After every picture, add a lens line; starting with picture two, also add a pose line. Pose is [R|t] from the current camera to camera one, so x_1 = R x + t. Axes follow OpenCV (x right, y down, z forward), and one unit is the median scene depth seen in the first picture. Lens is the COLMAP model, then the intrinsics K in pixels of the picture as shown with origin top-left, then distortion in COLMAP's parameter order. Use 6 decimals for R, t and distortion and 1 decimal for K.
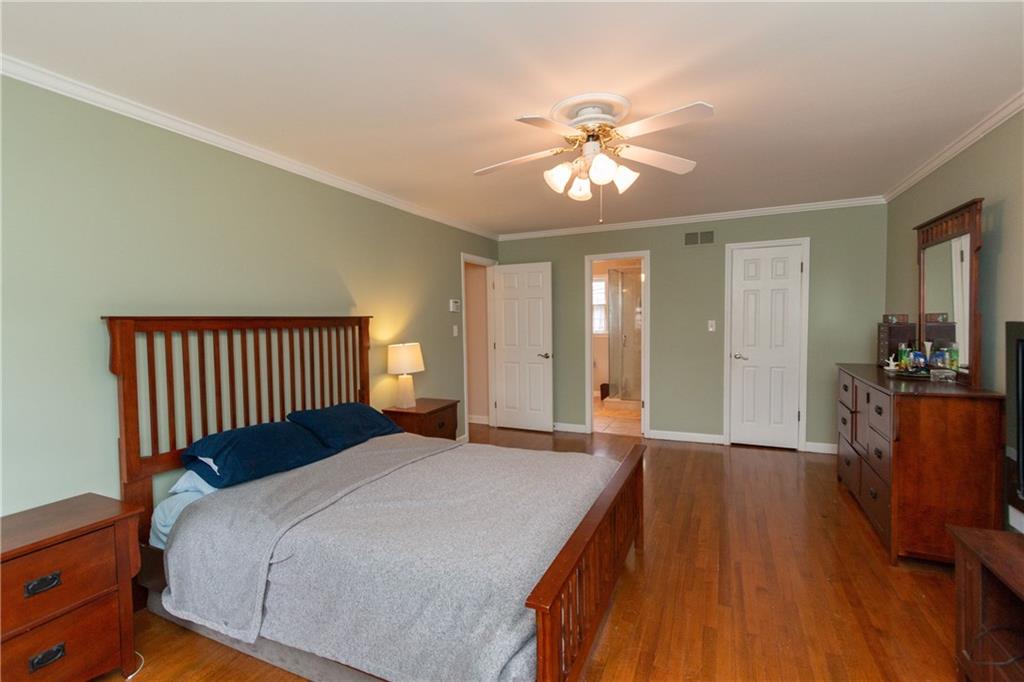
lens RADIAL K [[465.6, 0, 512.0], [0, 465.6, 341.0], [0, 0, 1]] dist [0.106979, -0.000003]
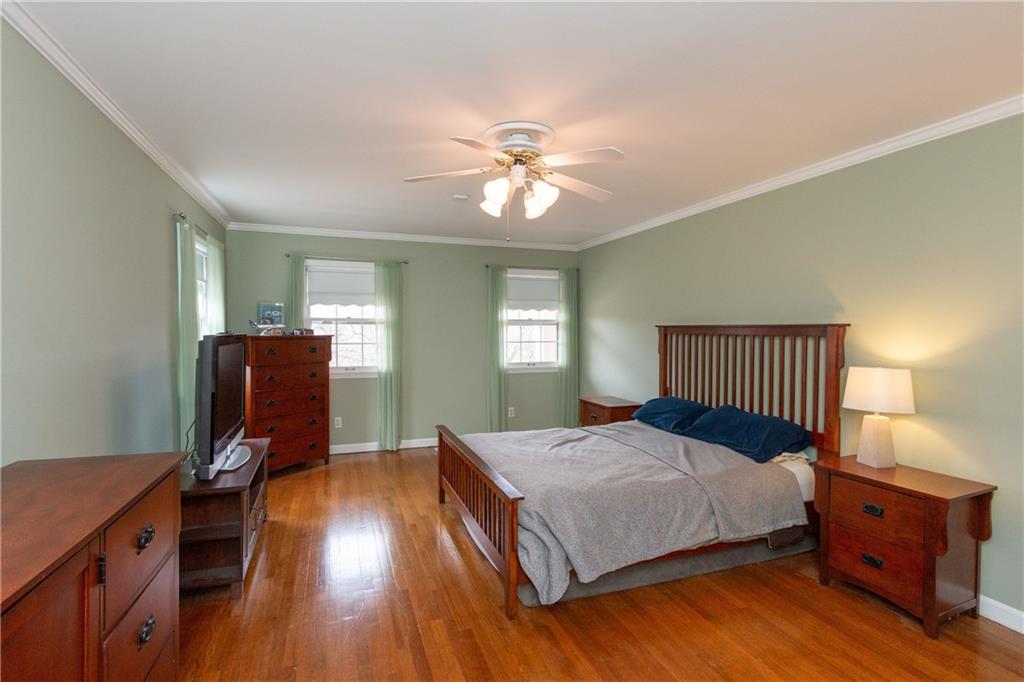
lens RADIAL K [[490.9, 0, 512.0], [0, 490.9, 341.0], [0, 0, 1]] dist [-0.000508, -0.000040]
pose [[-0.712958, 0.025025, -0.700760, 0.807872], [-0.032399, 0.997120, 0.068572, -0.079142], [0.700458, 0.071593, -0.710094, 1.521276]]
